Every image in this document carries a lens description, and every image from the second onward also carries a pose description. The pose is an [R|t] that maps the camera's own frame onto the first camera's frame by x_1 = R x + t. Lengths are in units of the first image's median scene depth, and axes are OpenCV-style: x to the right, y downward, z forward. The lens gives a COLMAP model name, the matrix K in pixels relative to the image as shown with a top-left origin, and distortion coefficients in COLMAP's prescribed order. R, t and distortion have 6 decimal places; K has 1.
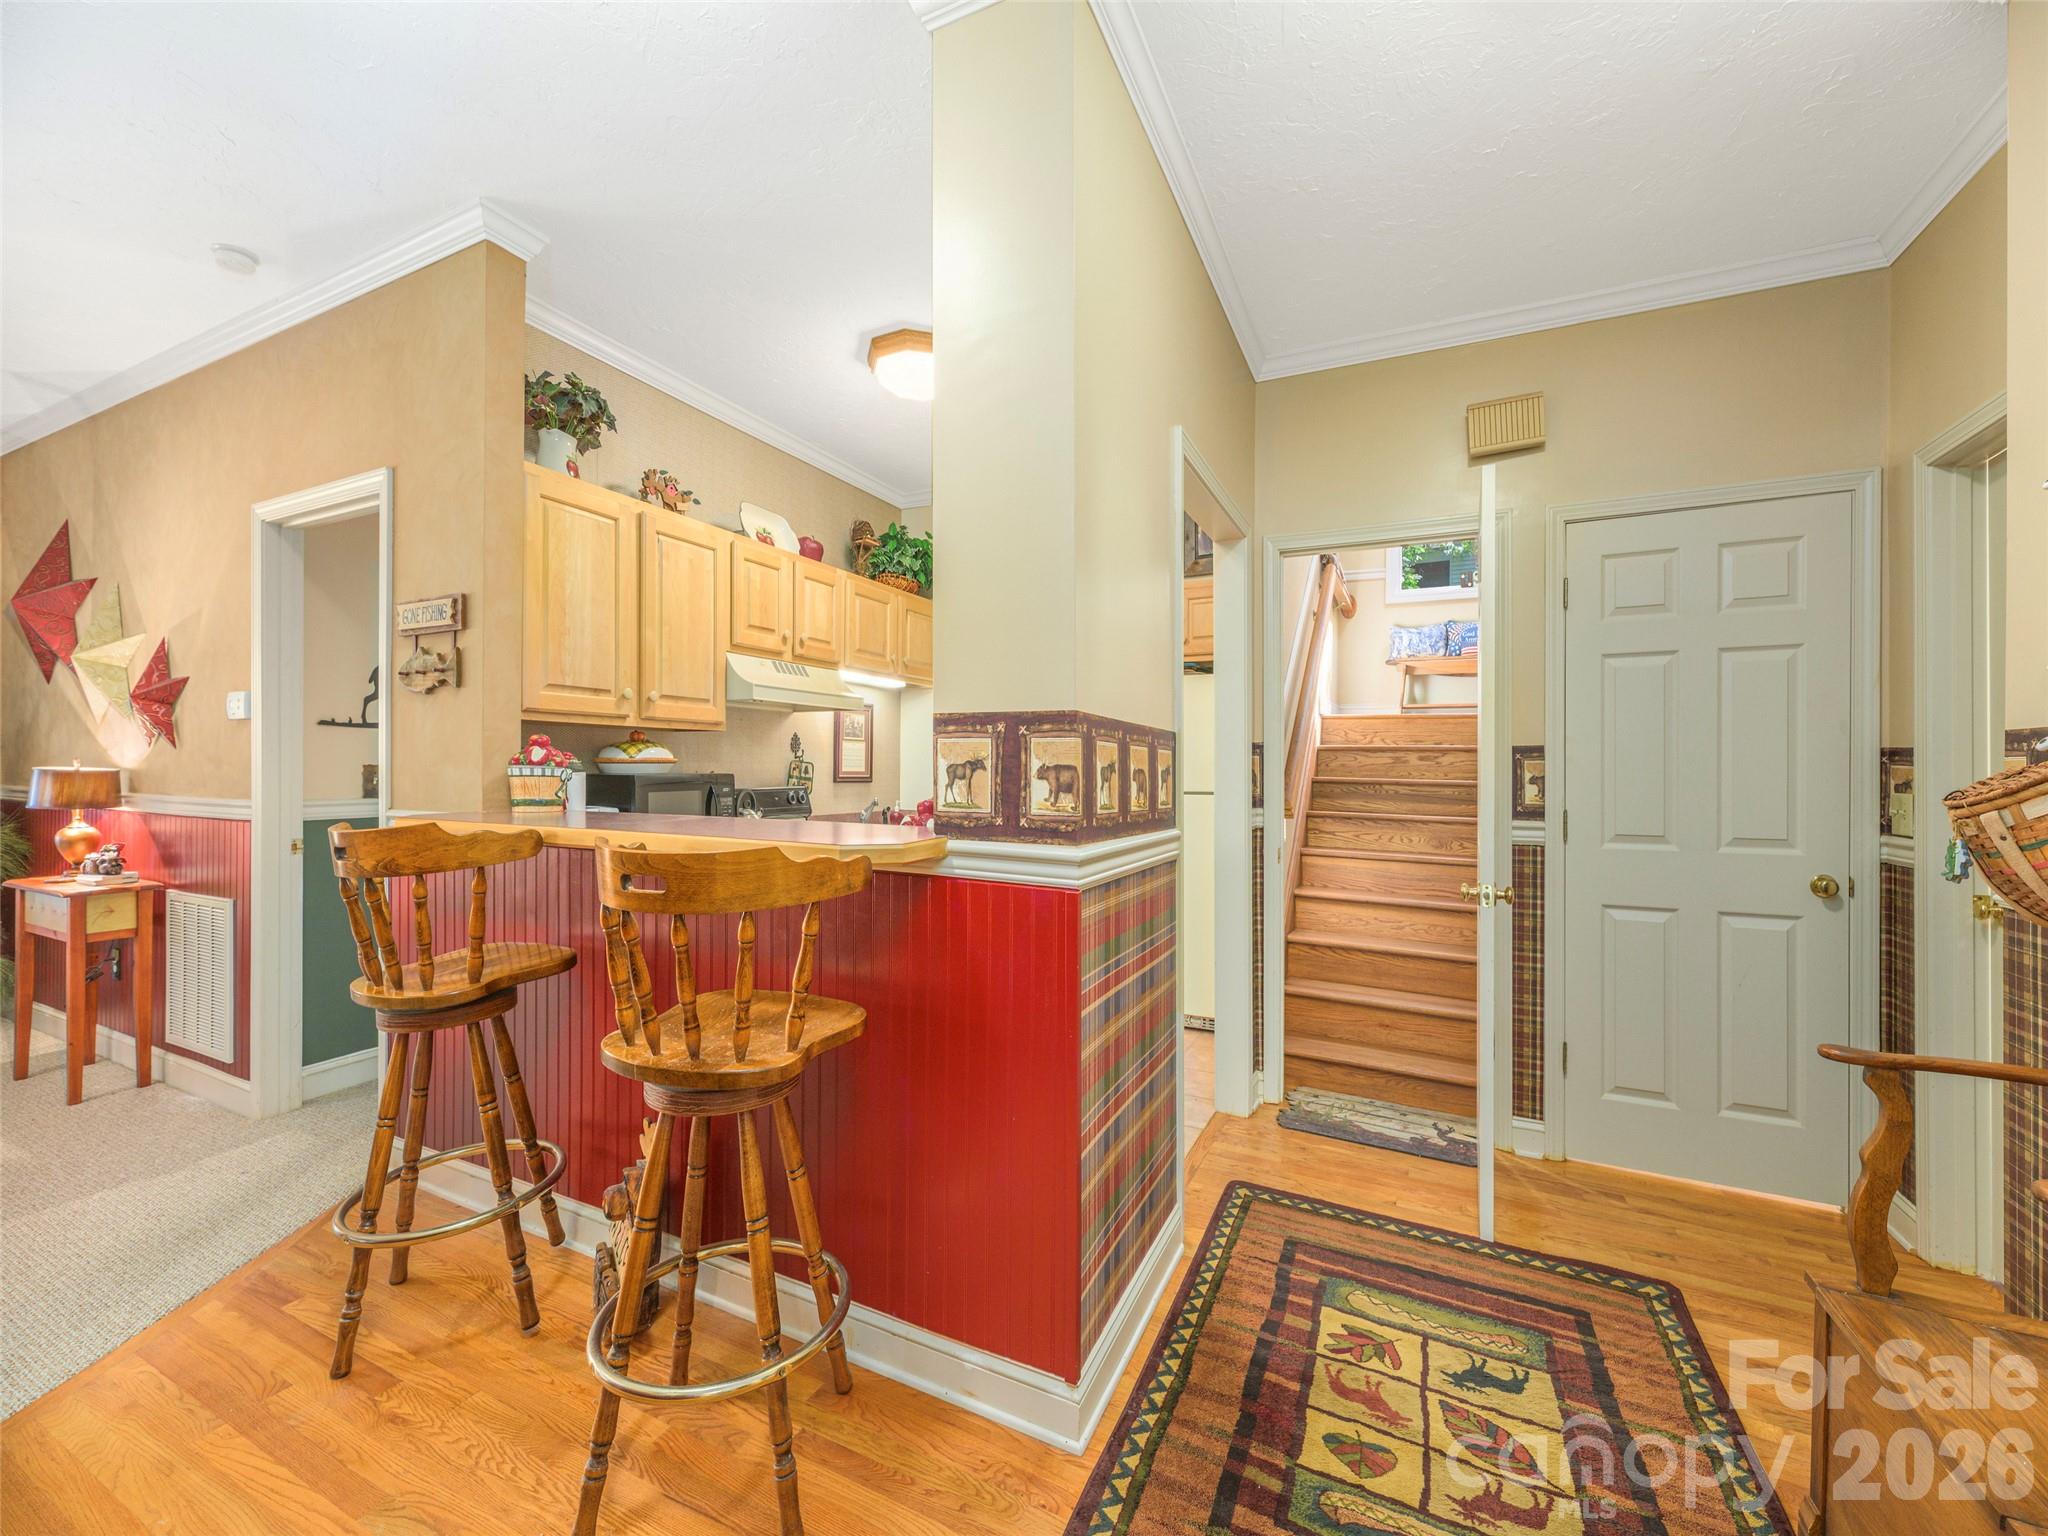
lens RADIAL K [[818.5, 0, 1034.1], [0, 818.5, 769.1], [0, 0, 1]] dist [-0.002746, 0.000056]
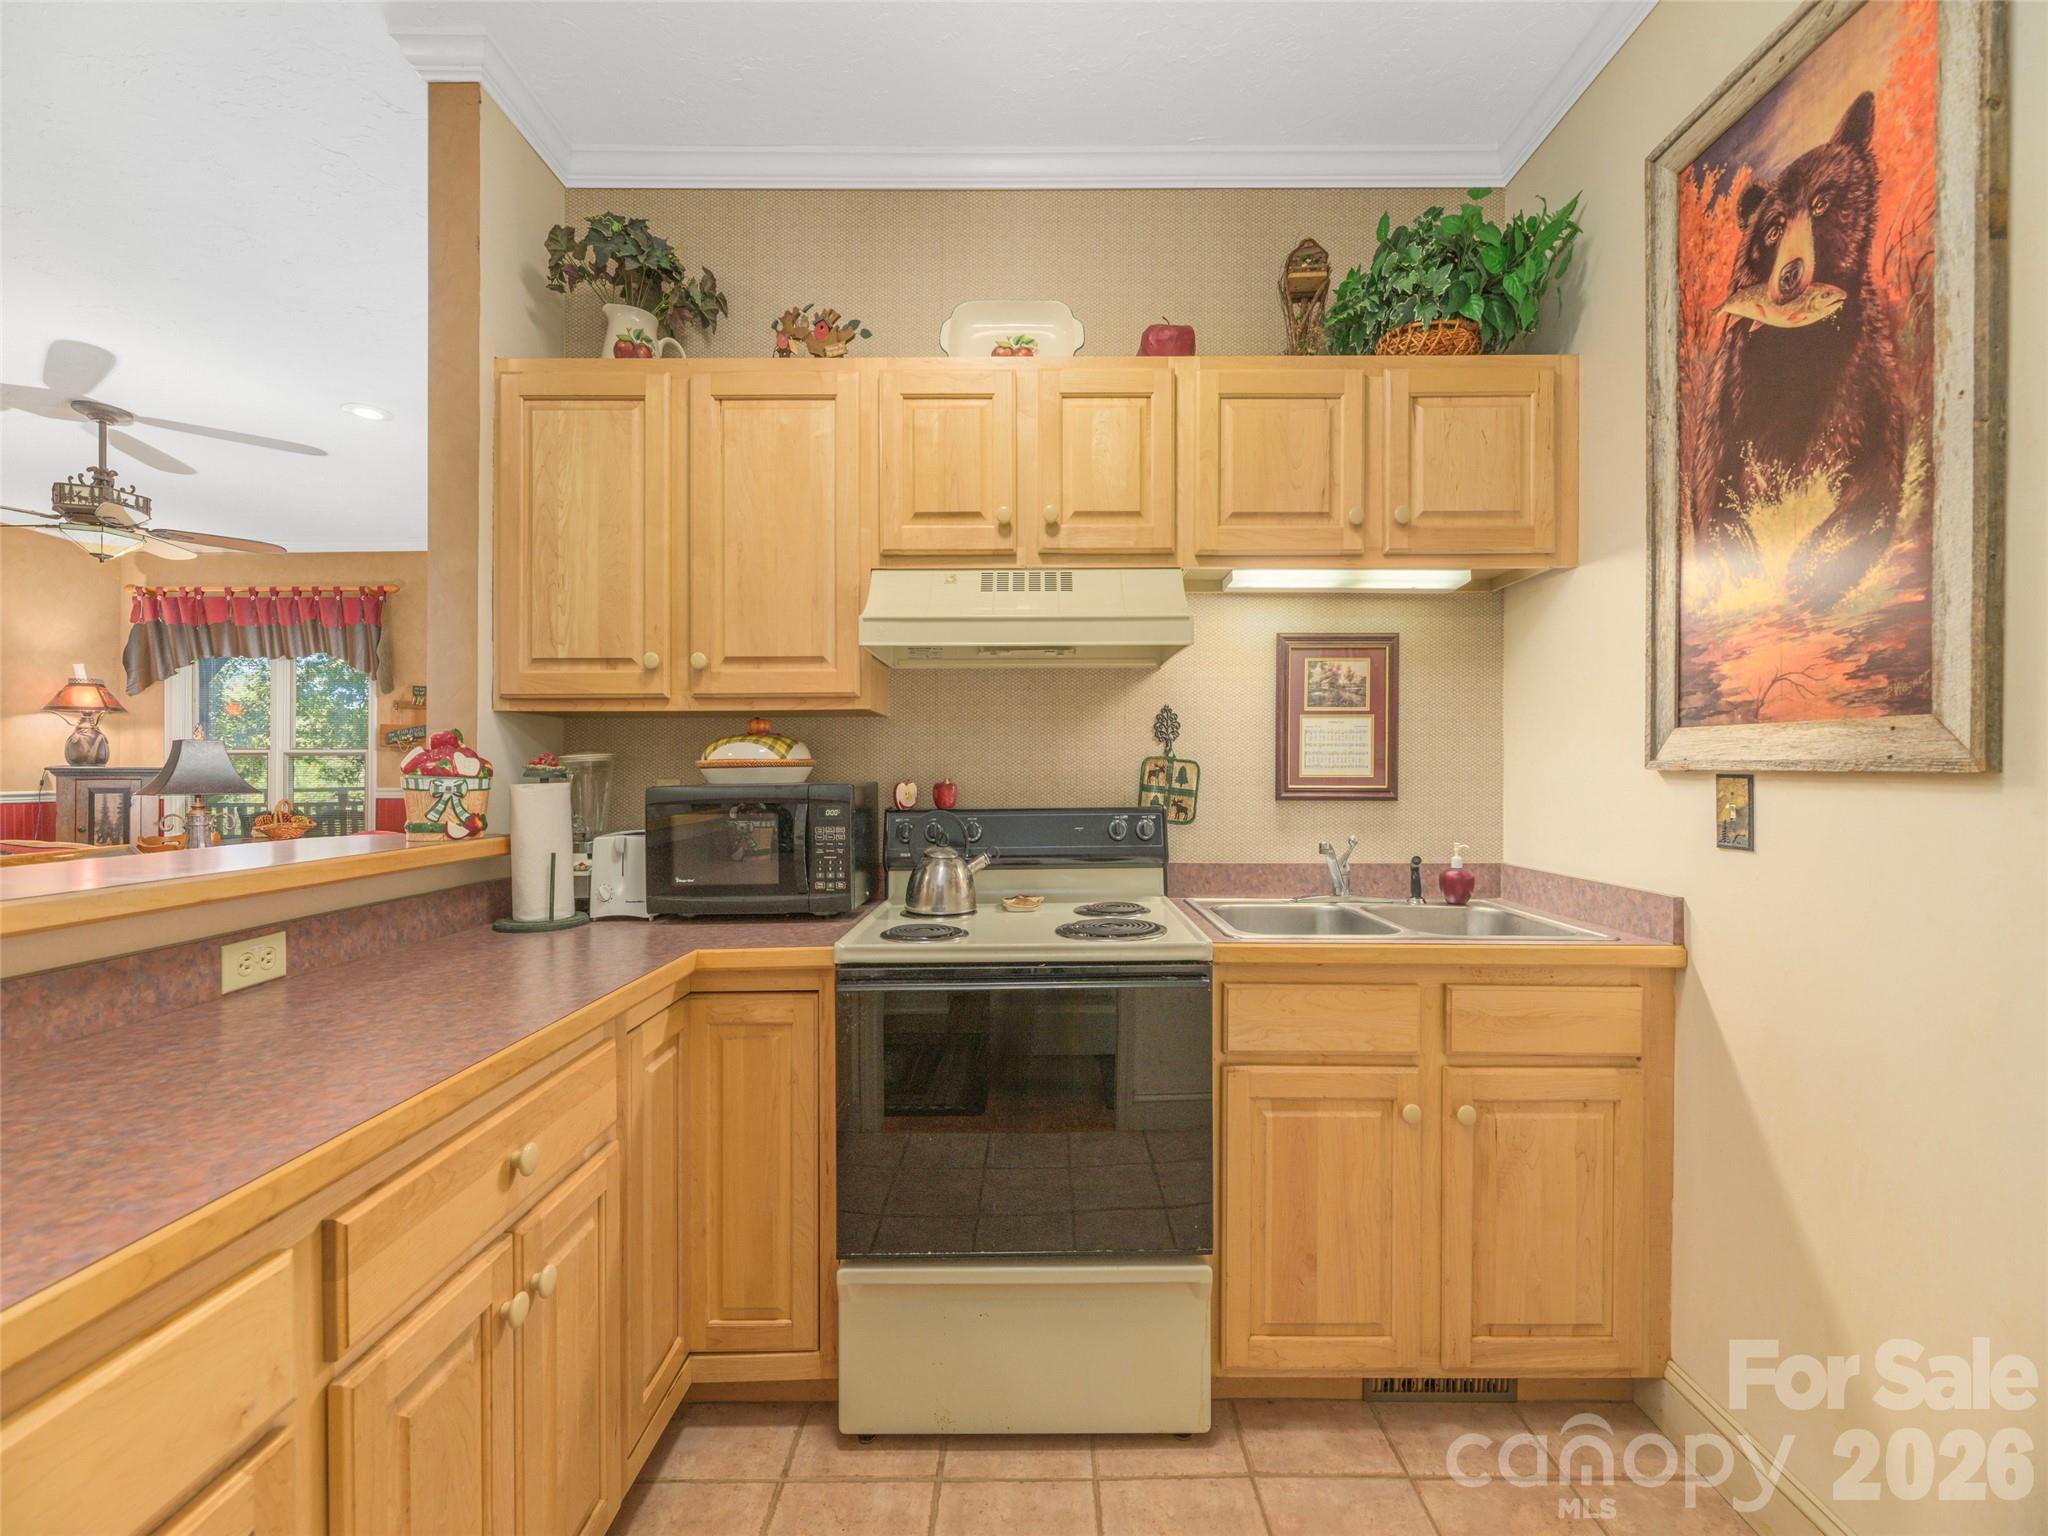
lens RADIAL K [[818.5, 0, 1025.5], [0, 818.5, 764.3], [0, 0, 1]] dist [-0.002746, 0.000056]
pose [[0.437454, -0.012130, -0.899159, 0.166212], [0.008773, 0.999919, -0.009221, -0.002152], [0.899198, -0.003855, 0.437525, 0.783448]]
